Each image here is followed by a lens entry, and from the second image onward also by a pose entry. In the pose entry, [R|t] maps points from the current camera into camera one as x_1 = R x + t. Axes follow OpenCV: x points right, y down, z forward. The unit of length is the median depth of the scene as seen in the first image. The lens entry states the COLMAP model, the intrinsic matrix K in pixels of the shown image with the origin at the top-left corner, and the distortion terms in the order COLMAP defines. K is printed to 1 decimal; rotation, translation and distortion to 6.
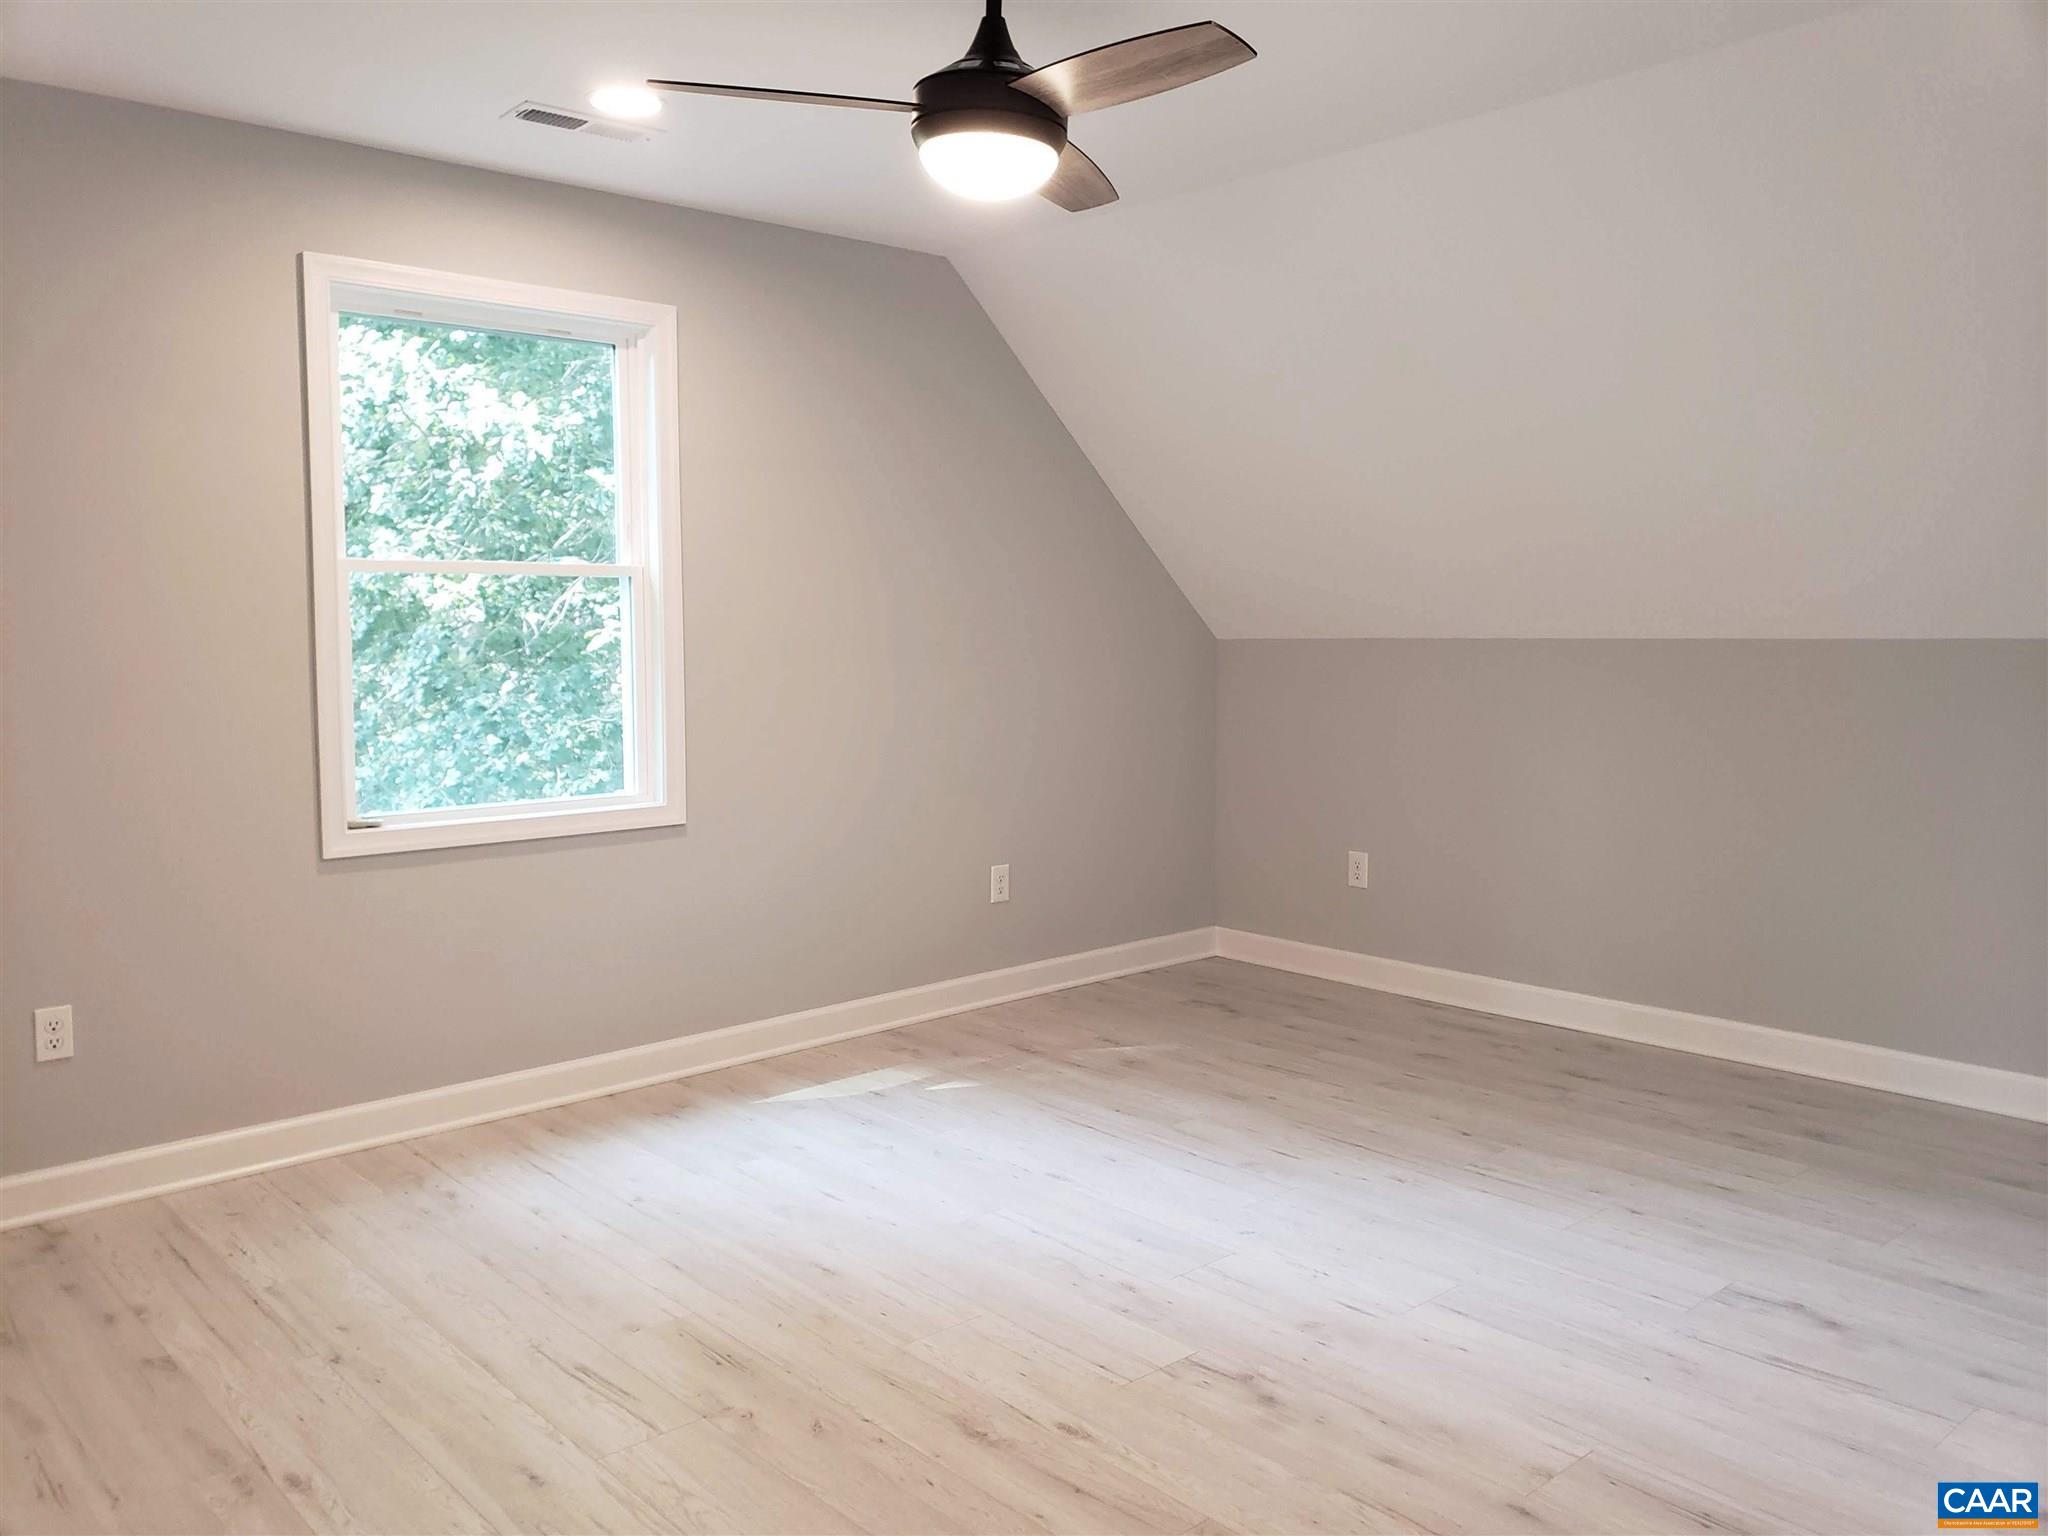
lens RADIAL K [[1615.4, 0, 1024.0], [0, 1615.4, 768.0], [0, 0, 1]] dist [0.039049, 0.002657]
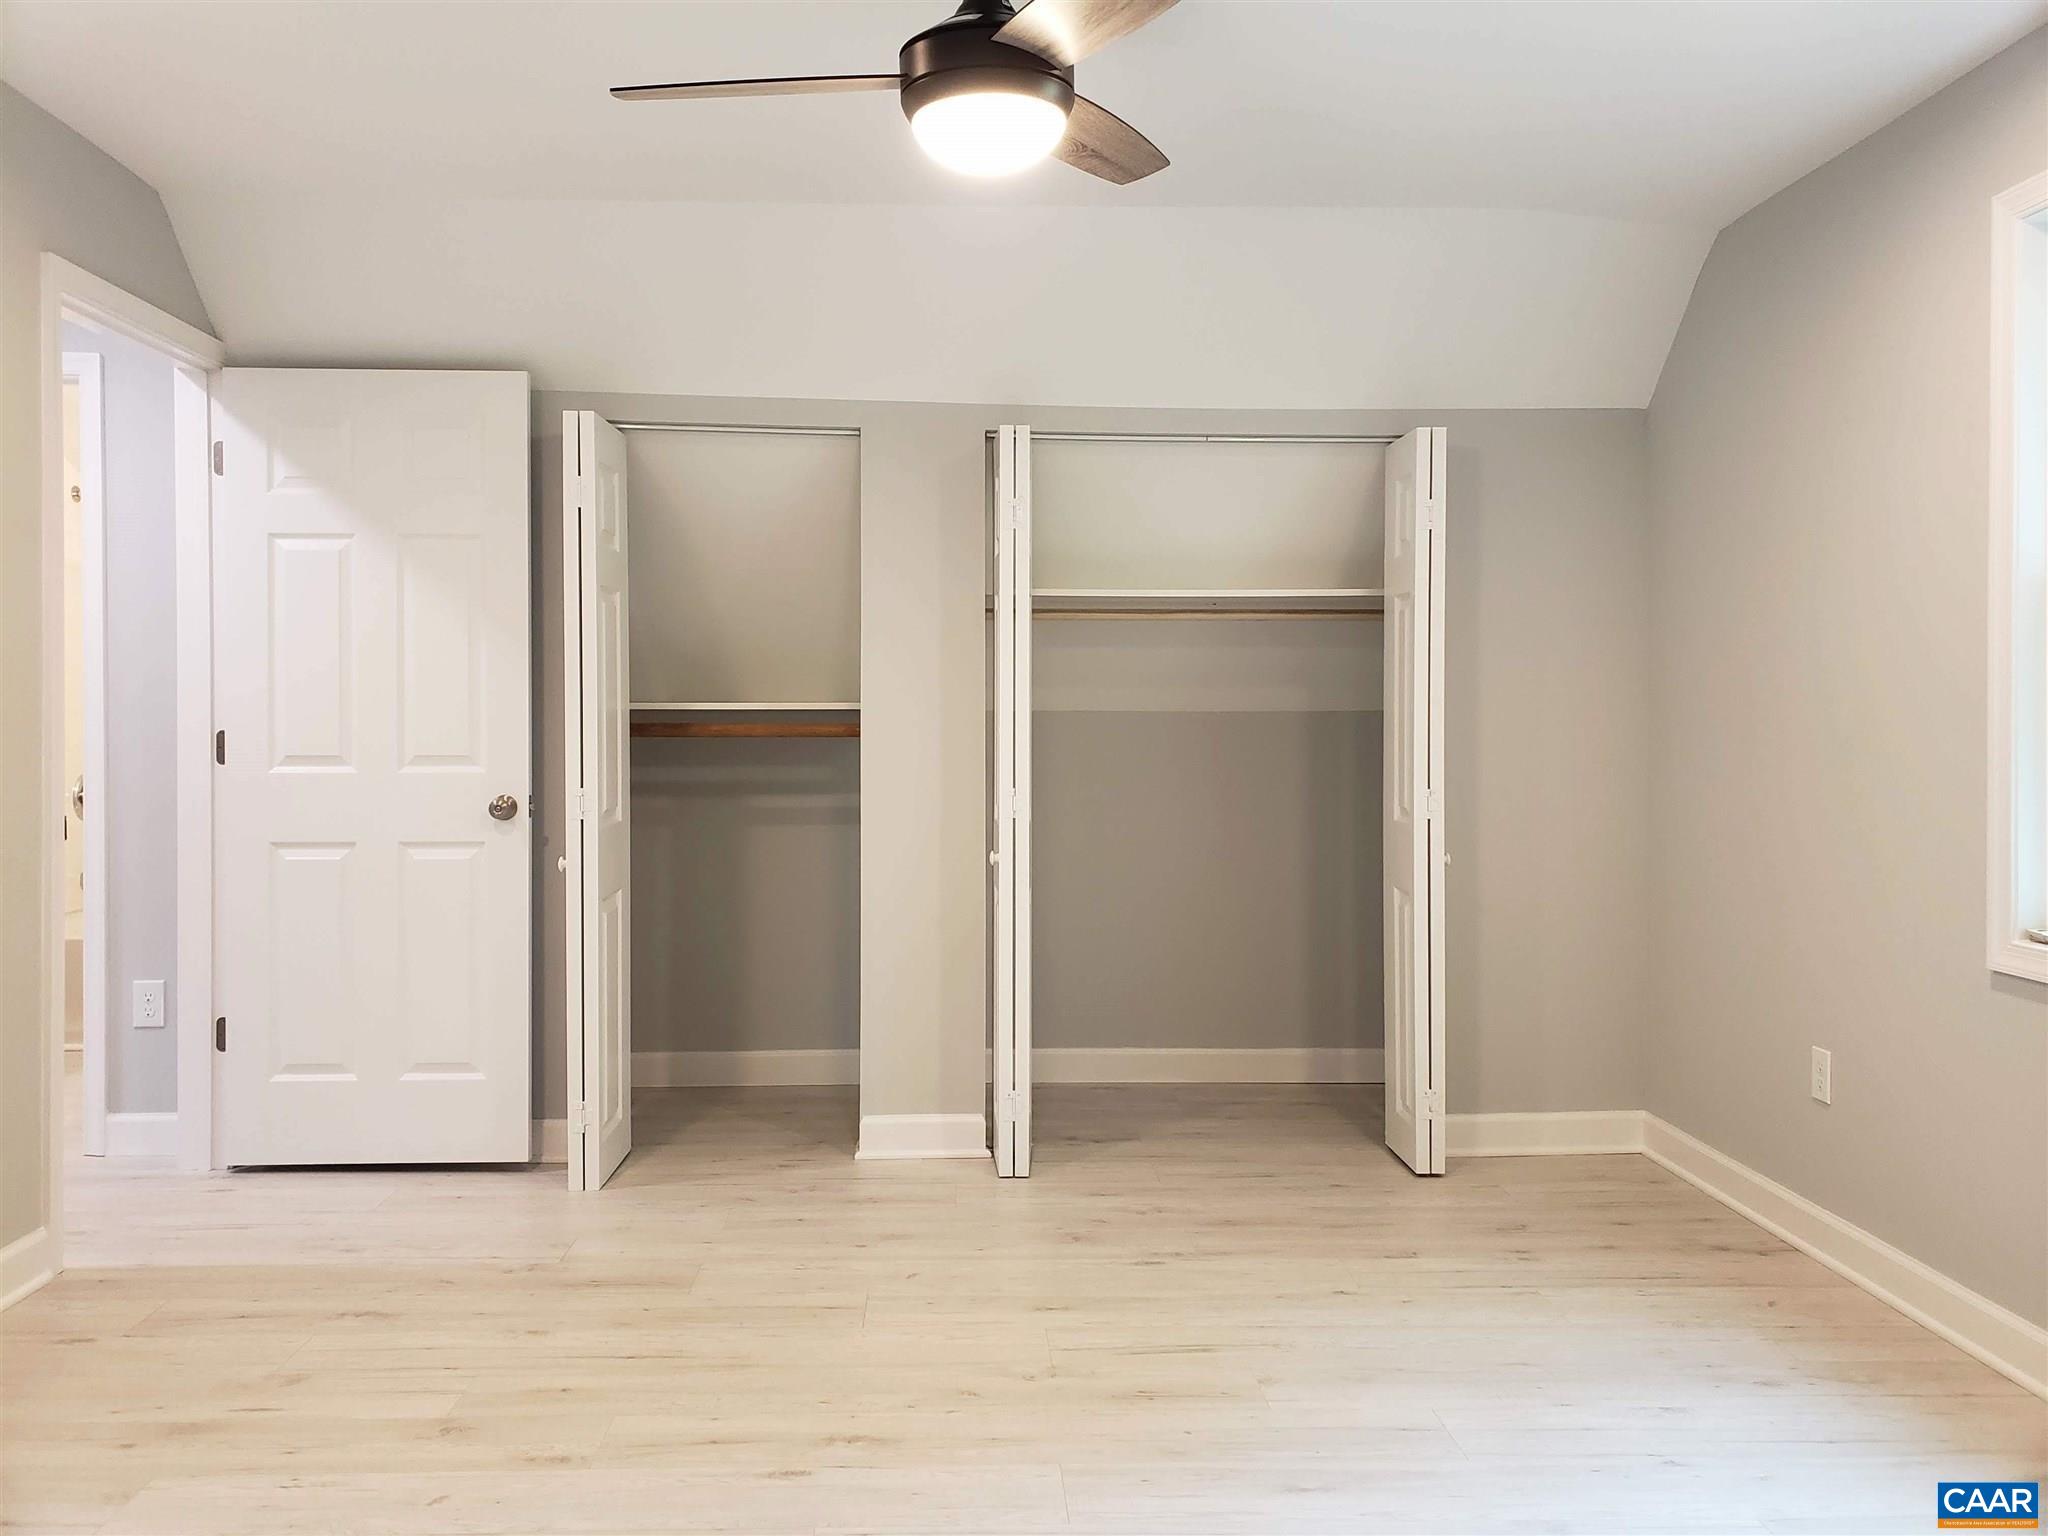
lens RADIAL K [[1630.1, 0, 1011.4], [0, 1630.1, 736.3], [0, 0, 1]] dist [0.036943, 0.003763]
pose [[-0.635906, 0.004488, -0.771754, 0.594084], [-0.077730, 0.994526, 0.069831, -0.091895], [0.767843, 0.104394, -0.632076, 1.422139]]
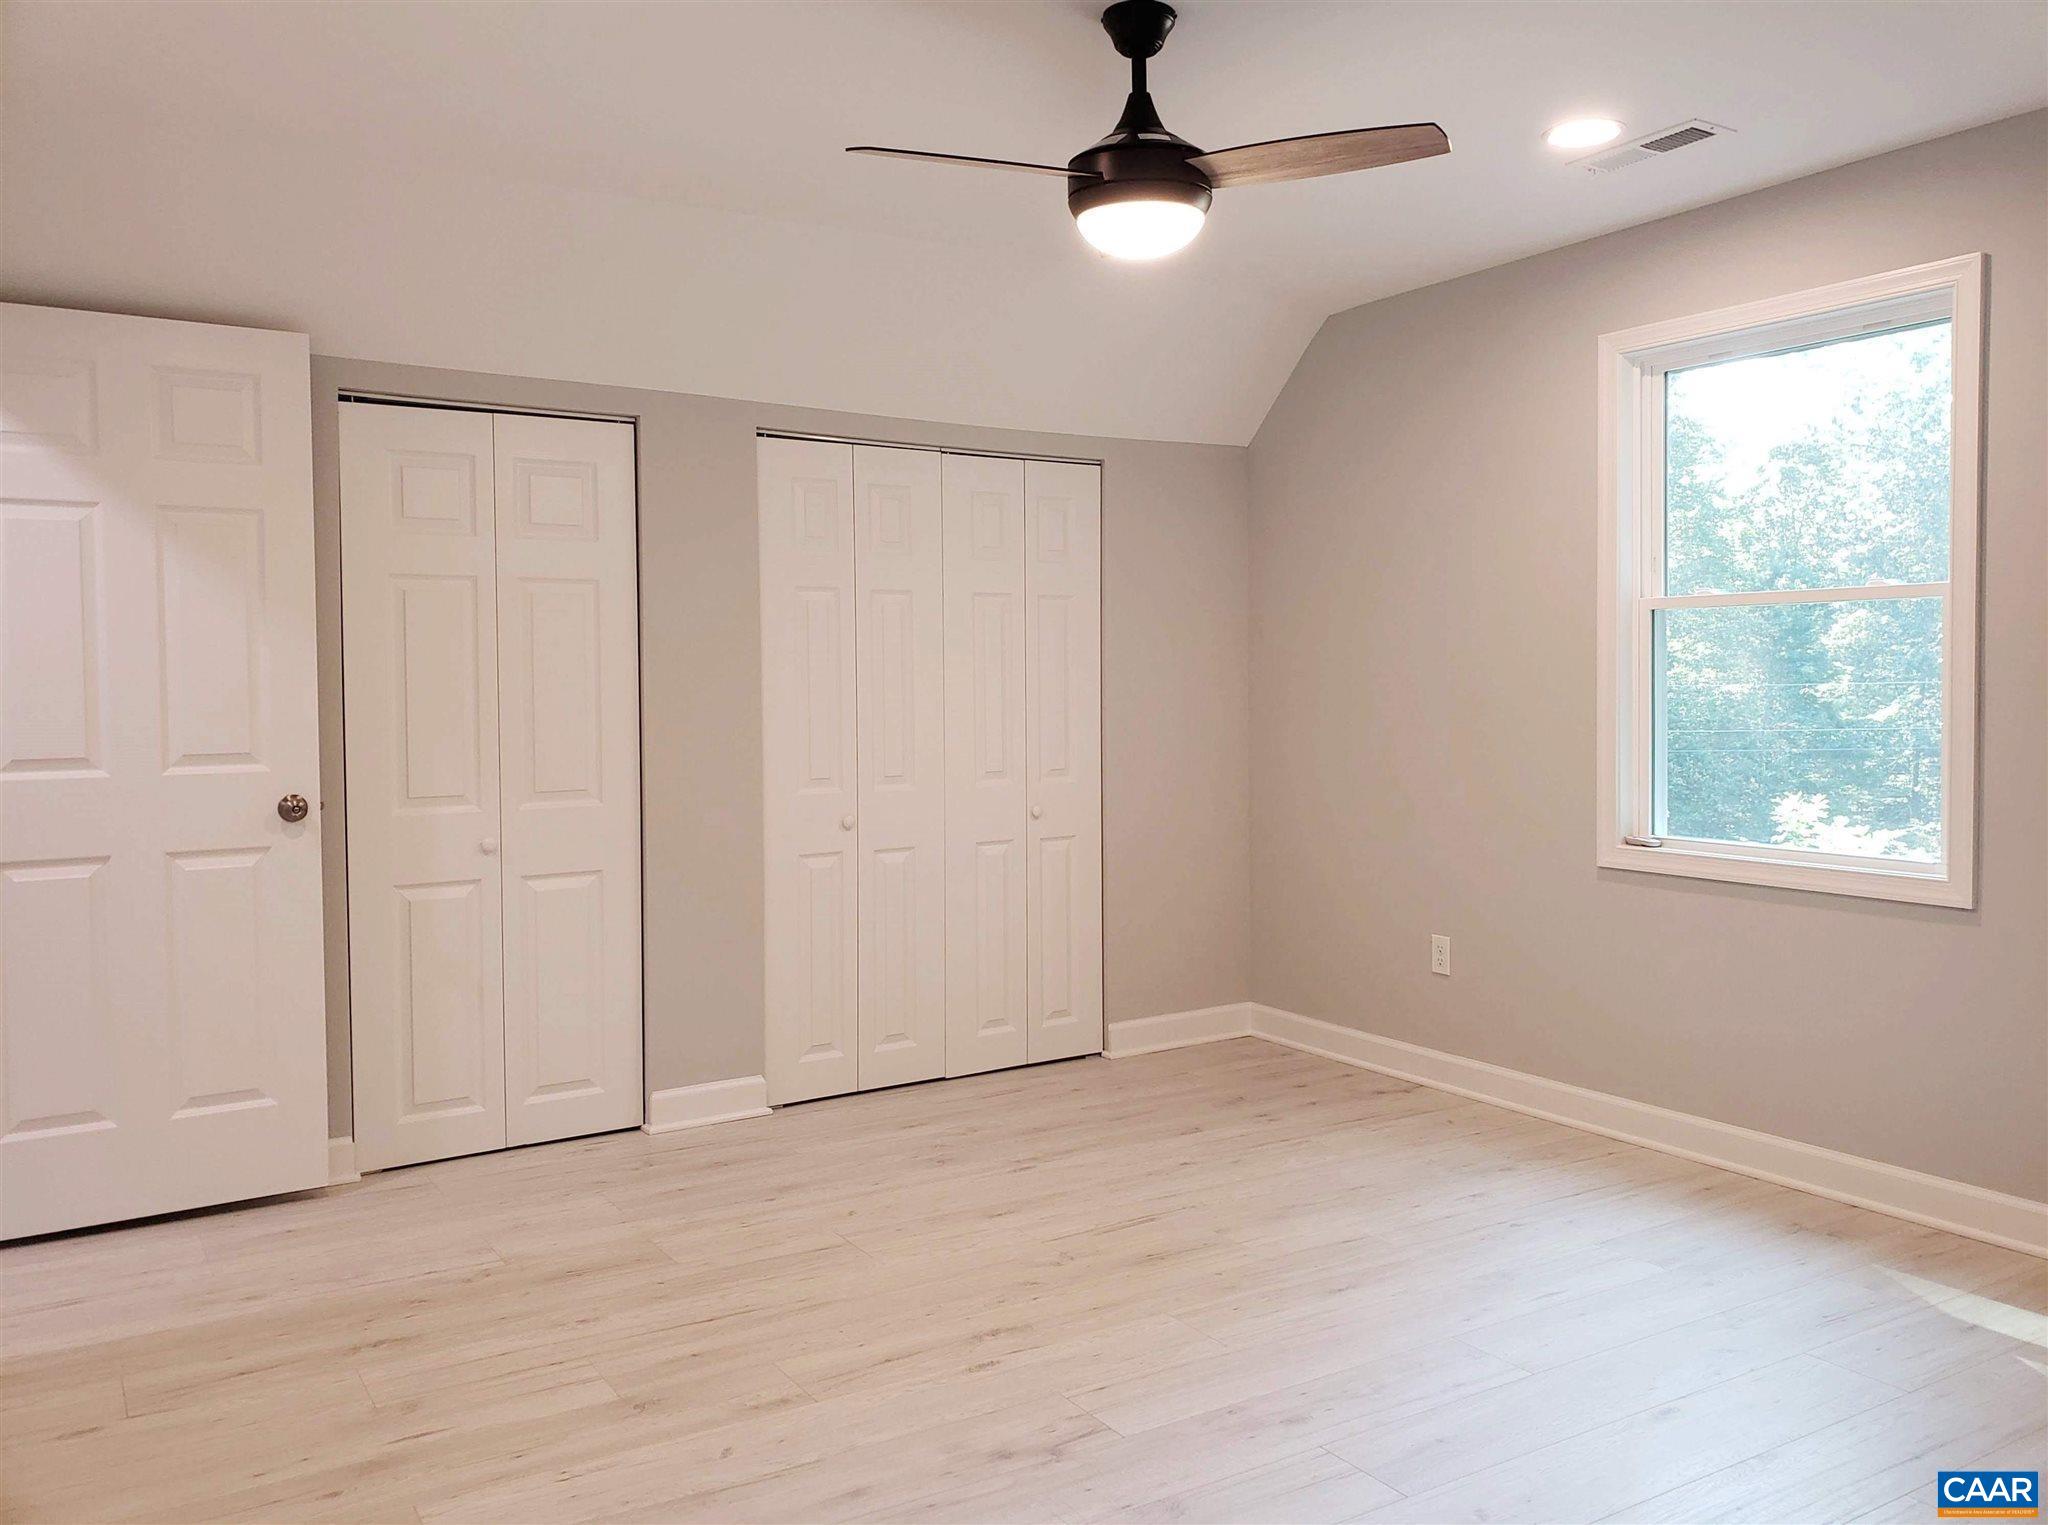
lens RADIAL K [[1641.5, 0, 1025.7], [0, 1641.5, 734.0], [0, 0, 1]] dist [0.055121, -0.001886]
pose [[-0.173102, 0.033927, -0.984319, 0.963084], [-0.085874, 0.995081, 0.049400, -0.072361], [0.981153, 0.093078, -0.169337, 1.003529]]
